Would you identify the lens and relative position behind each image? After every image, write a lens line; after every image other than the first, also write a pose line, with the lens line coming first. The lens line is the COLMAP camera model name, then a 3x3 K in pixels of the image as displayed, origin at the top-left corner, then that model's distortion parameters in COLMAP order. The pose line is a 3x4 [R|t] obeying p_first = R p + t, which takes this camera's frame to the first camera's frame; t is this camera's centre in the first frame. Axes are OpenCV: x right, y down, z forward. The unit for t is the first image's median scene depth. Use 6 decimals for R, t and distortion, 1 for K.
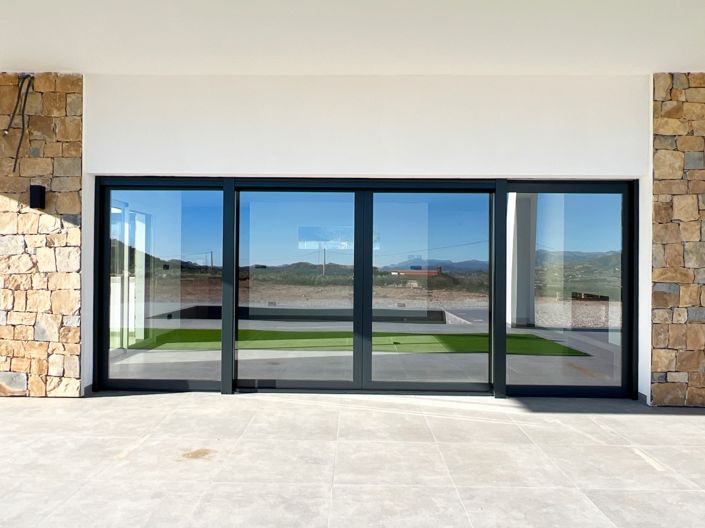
lens RADIAL K [[512.5, 0, 359.0], [0, 512.5, 253.0], [0, 0, 1]] dist [0.001541, 0.000025]
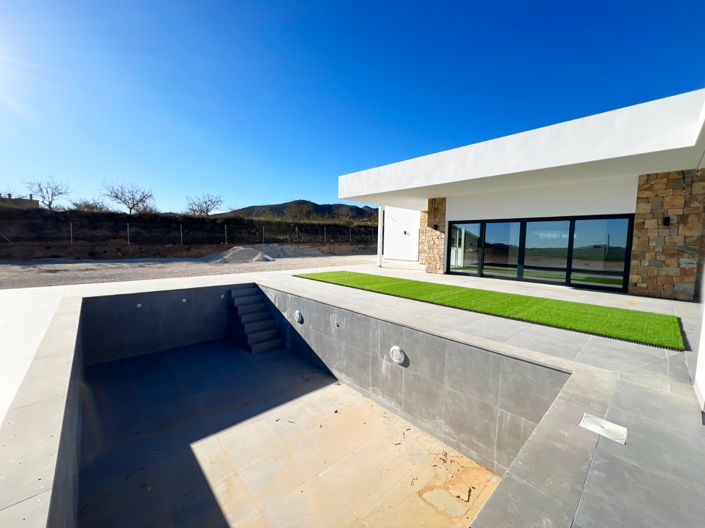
lens RADIAL K [[284.3, 0, 349.3], [0, 284.3, 262.2], [0, 0, 1]] dist [-0.001832, 0.001229]
pose [[0.685990, 0.058431, -0.725261, 0.636105], [-0.008051, 0.997319, 0.072735, 0.018568], [0.727566, -0.044056, 0.684621, -1.195052]]
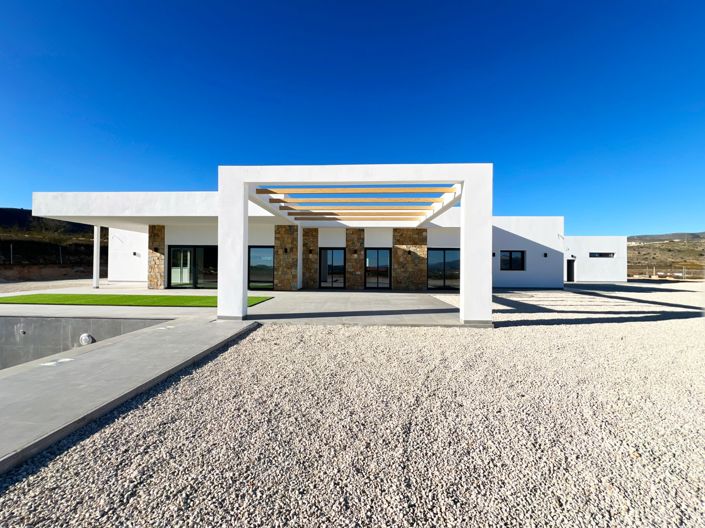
lens RADIAL K [[284.3, 0, 350.2], [0, 284.3, 260.9], [0, 0, 1]] dist [-0.001832, 0.001229]
pose [[0.999591, -0.001370, -0.028559, 1.390142], [0.001056, 0.999939, -0.011004, 0.036374], [0.028572, 0.010969, 0.999532, -1.775285]]
